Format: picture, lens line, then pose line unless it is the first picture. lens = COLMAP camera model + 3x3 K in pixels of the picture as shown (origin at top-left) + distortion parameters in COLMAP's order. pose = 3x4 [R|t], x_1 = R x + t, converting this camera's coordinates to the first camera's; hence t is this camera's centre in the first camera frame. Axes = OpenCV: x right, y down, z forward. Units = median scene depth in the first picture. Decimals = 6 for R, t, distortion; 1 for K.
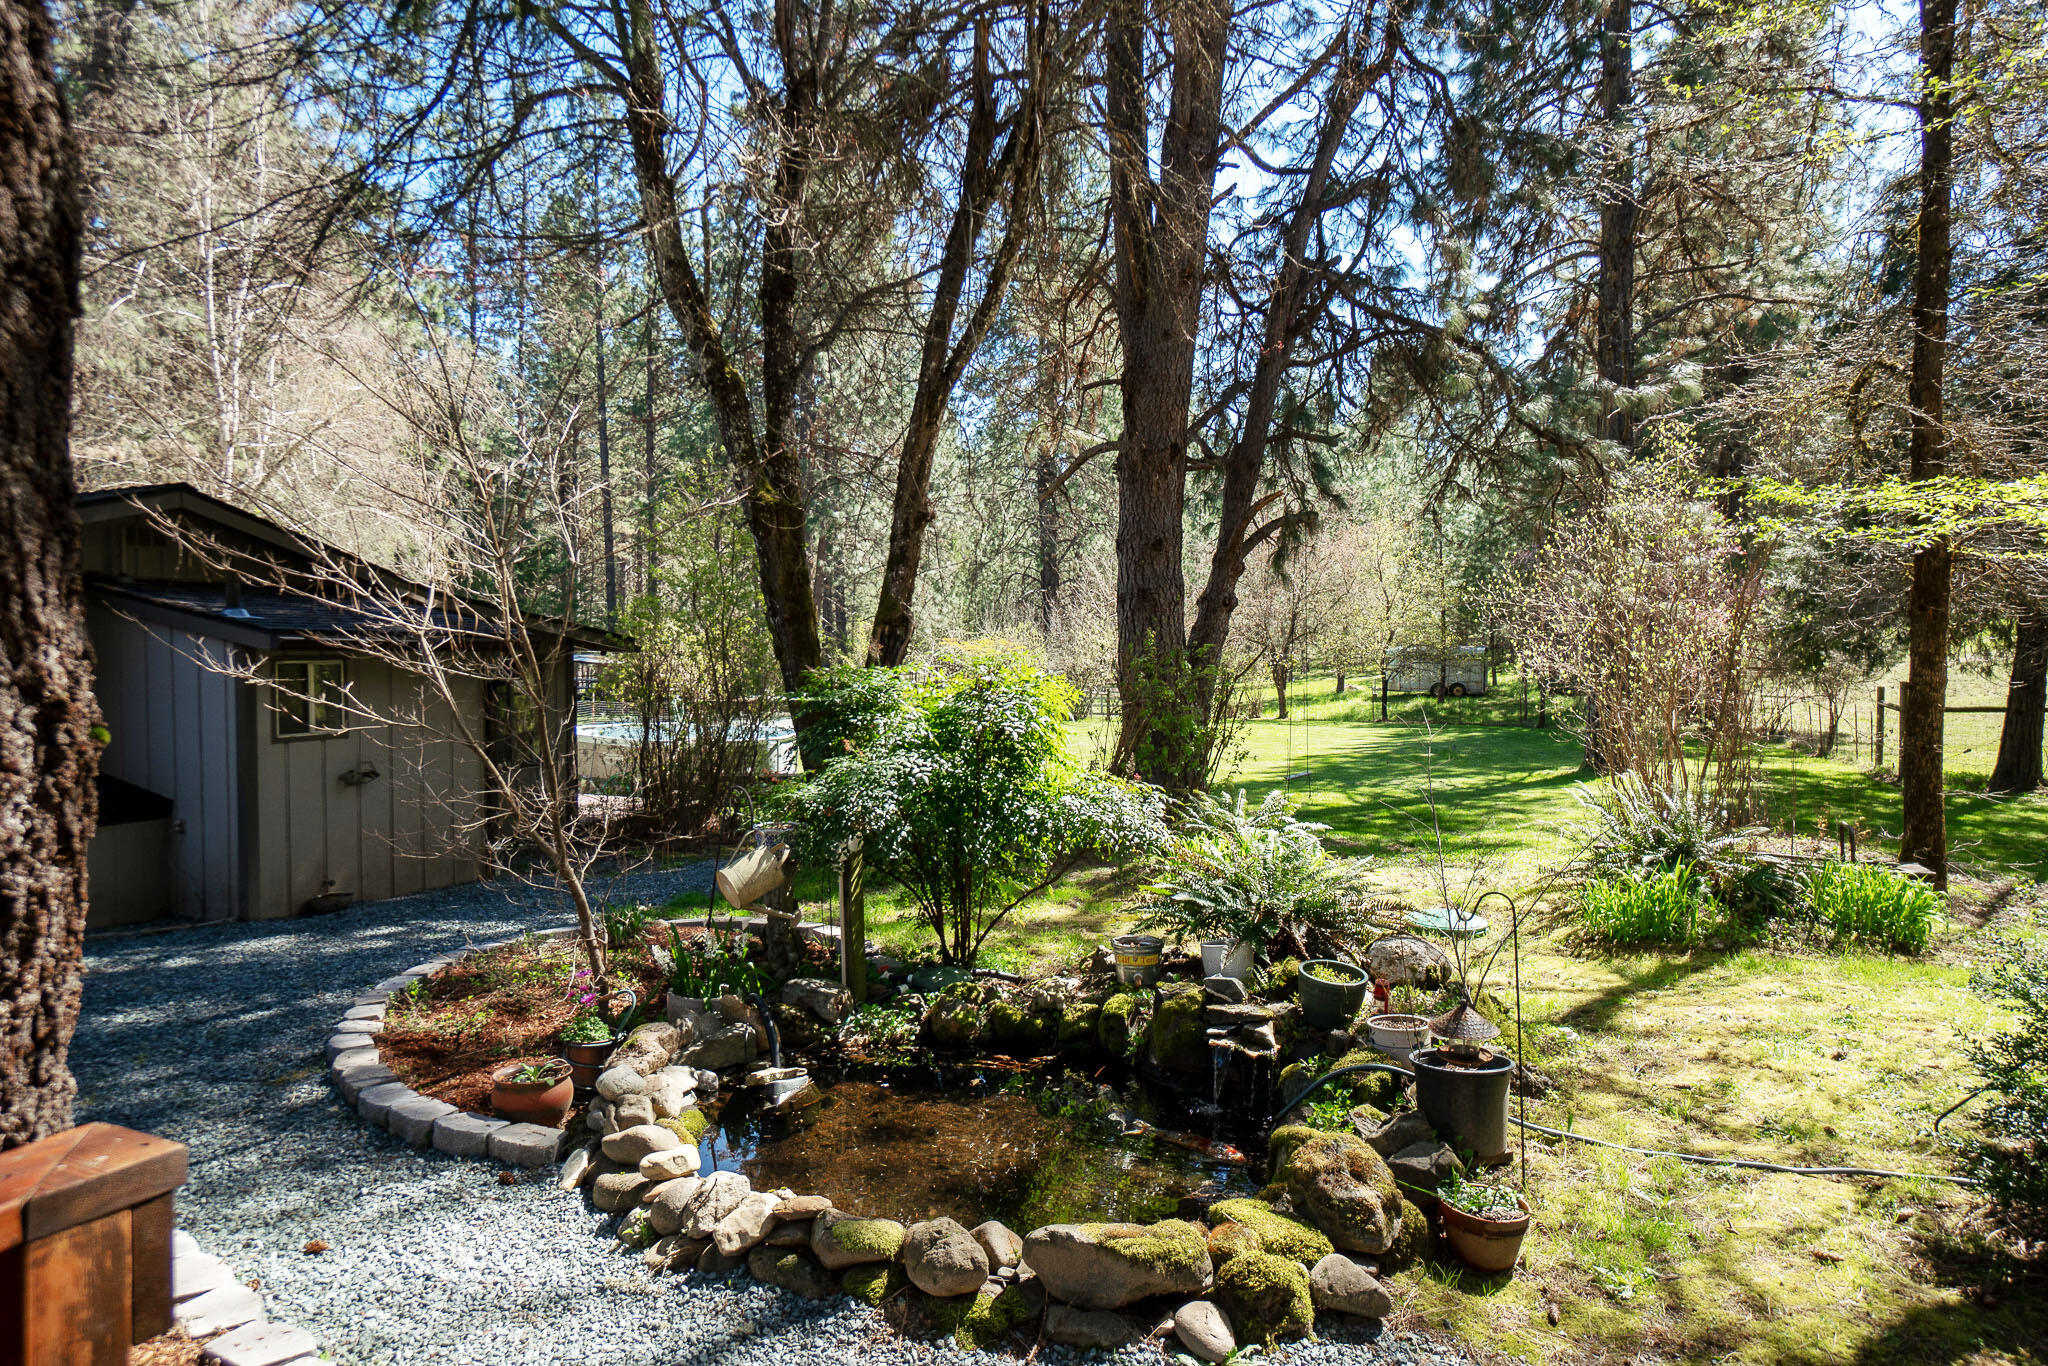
lens RADIAL K [[1246.2, 0, 1023.0], [0, 1246.2, 682.0], [0, 0, 1]] dist [-0.002336, 0.003002]
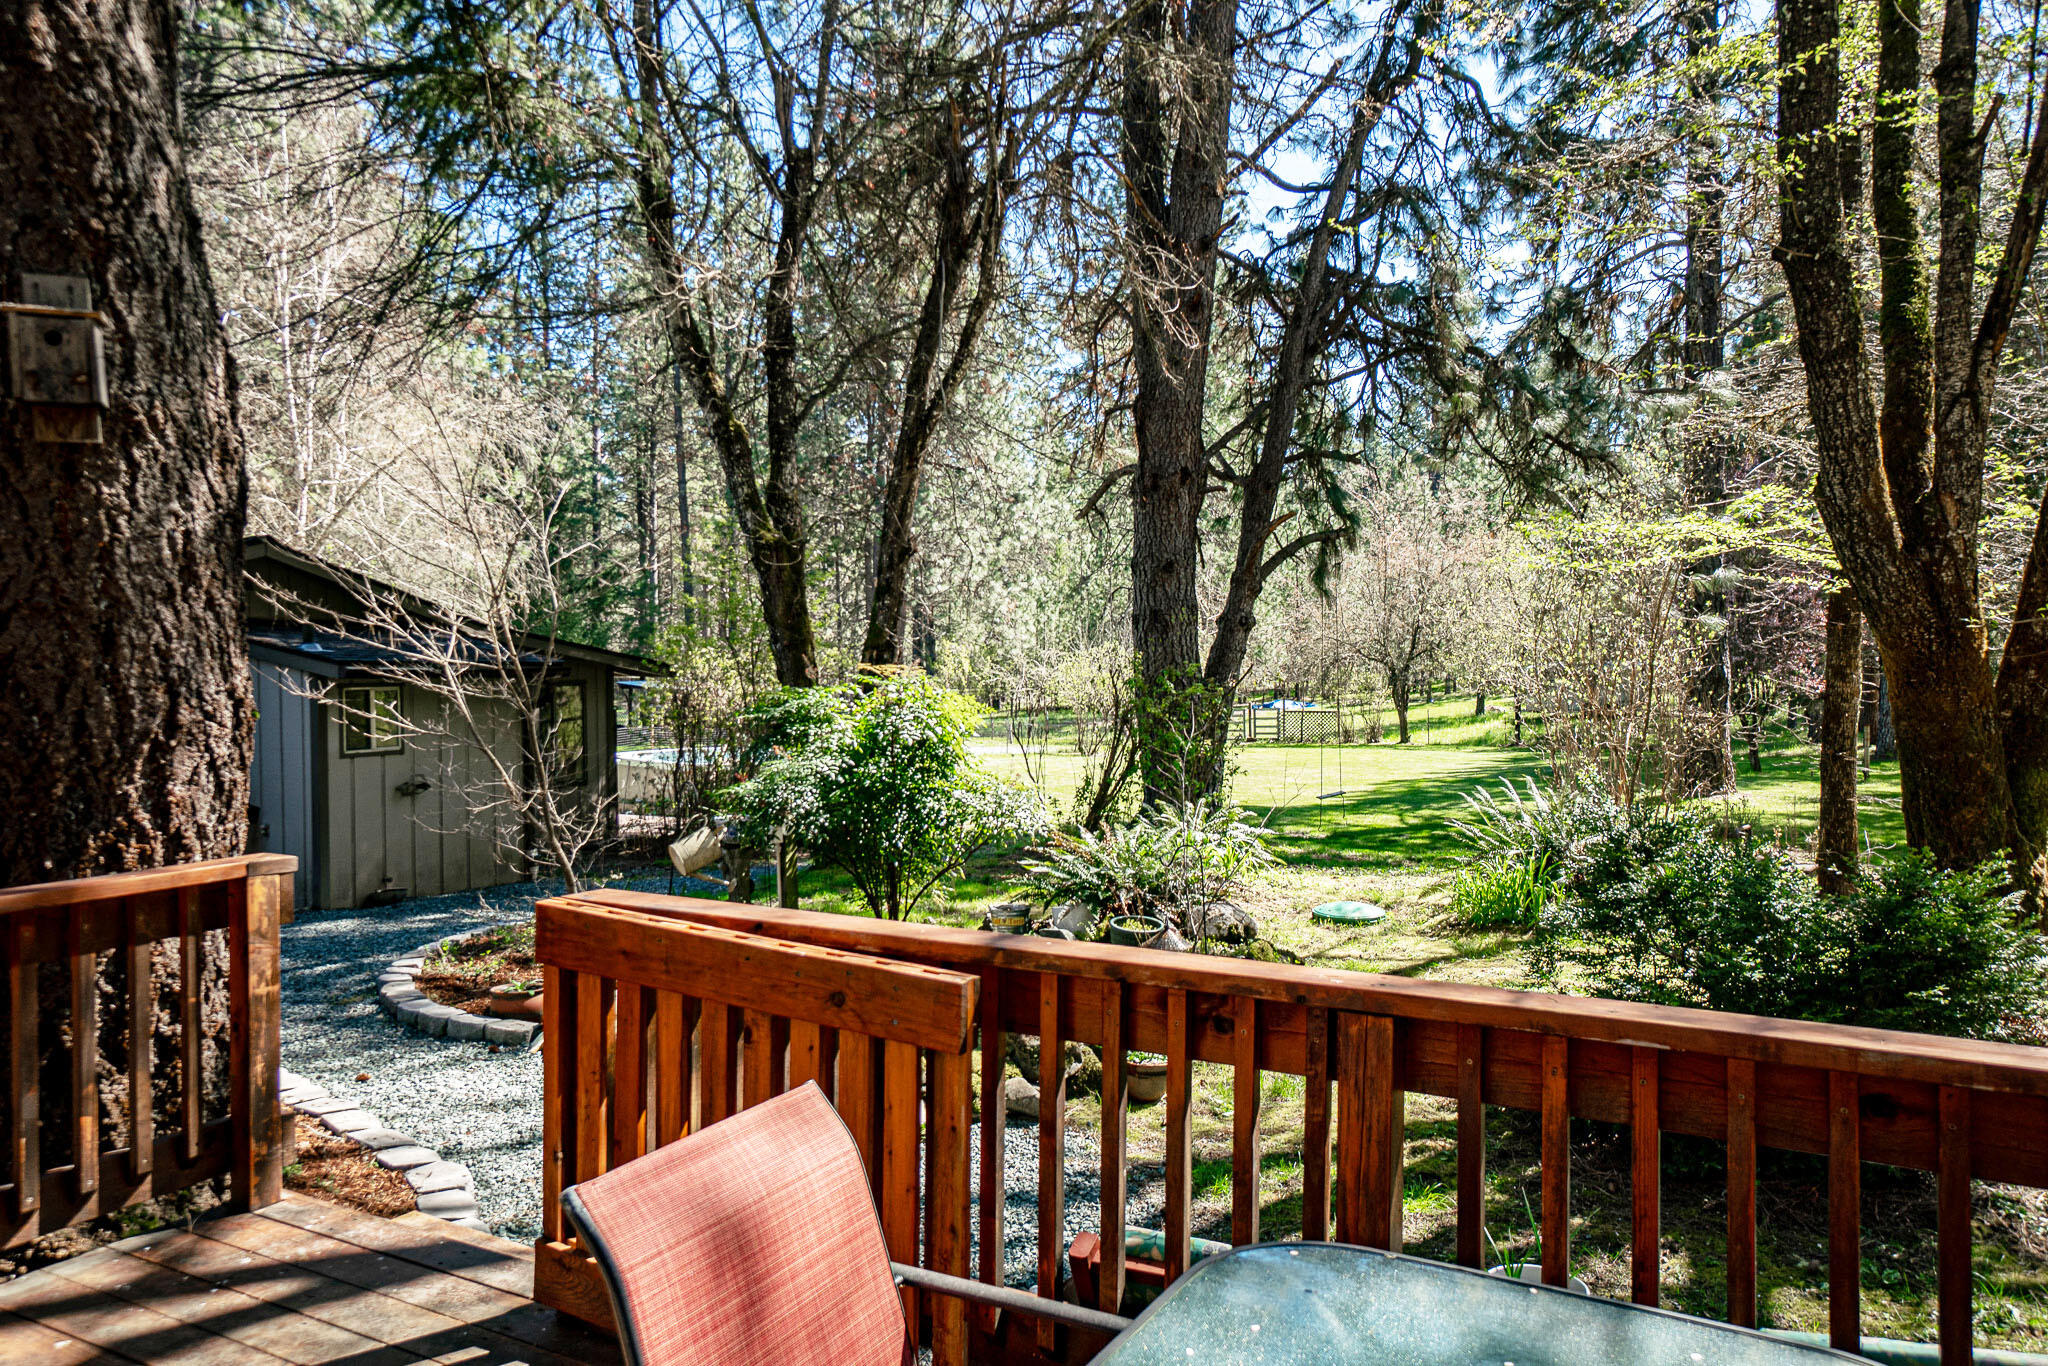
lens RADIAL K [[1409.9, 0, 1025.0], [0, 1409.9, 682.4], [0, 0, 1]] dist [0.006450, 0.000133]
pose [[0.995505, -0.010943, -0.094077, 0.136723], [0.009181, 0.999775, -0.019140, 0.007412], [0.094266, 0.018190, 0.995381, -0.218834]]
